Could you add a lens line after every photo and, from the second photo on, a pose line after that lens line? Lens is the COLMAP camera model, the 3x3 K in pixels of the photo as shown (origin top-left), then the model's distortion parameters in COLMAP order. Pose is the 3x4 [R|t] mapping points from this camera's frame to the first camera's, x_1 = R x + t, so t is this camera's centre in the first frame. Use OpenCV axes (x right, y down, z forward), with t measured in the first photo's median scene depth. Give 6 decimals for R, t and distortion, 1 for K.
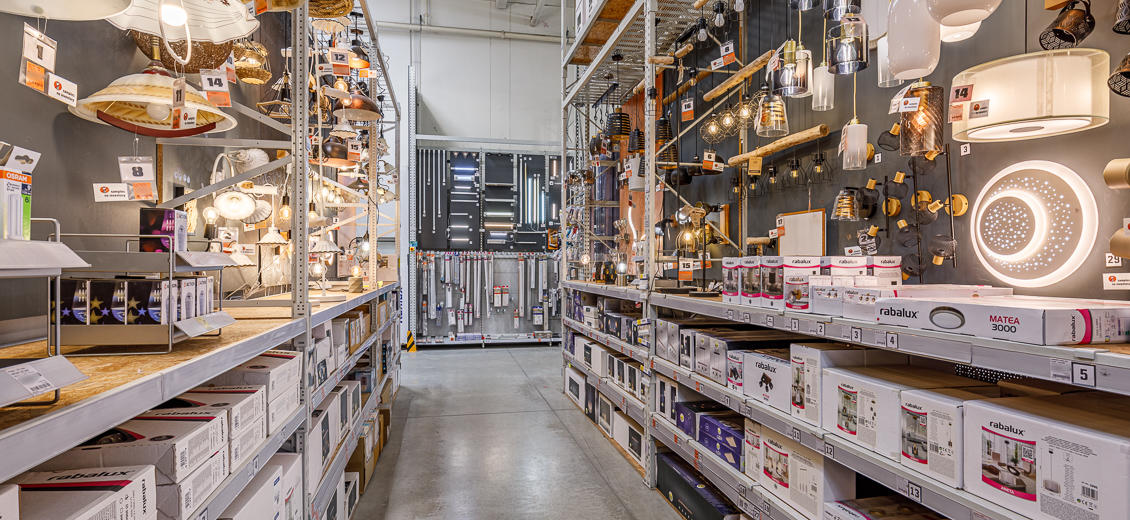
lens RADIAL K [[660.1, 0, 565.5], [0, 660.1, 261.6], [0, 0, 1]] dist [-0.001589, -0.000125]
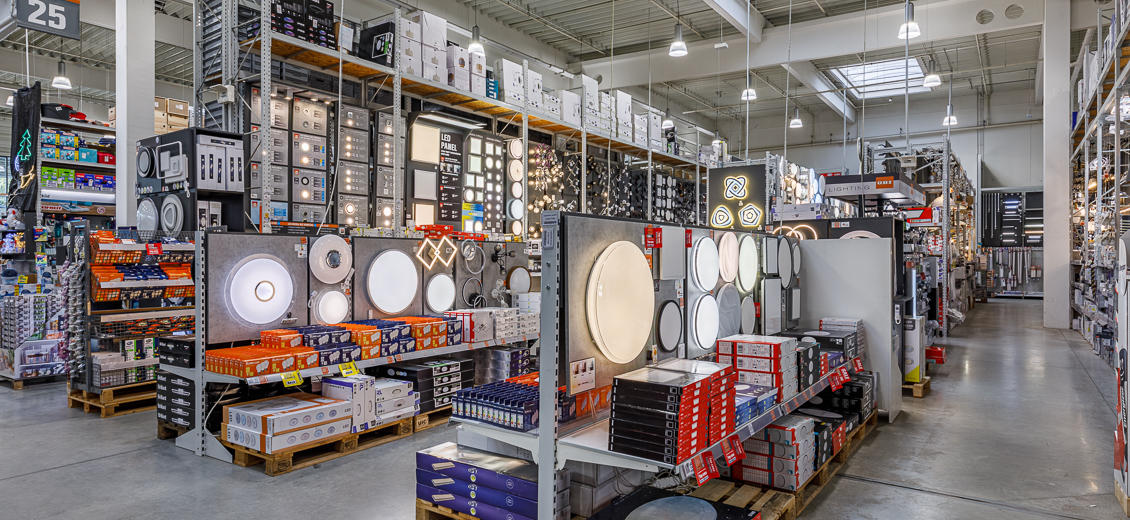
lens RADIAL K [[660.1, 0, 564.6], [0, 660.1, 259.1], [0, 0, 1]] dist [-0.001589, -0.000125]
pose [[0.693671, -0.000999, -0.720292, 0.309036], [0.000943, 0.999999, -0.000479, 0.017969], [0.720292, -0.000347, 0.693671, -1.182151]]
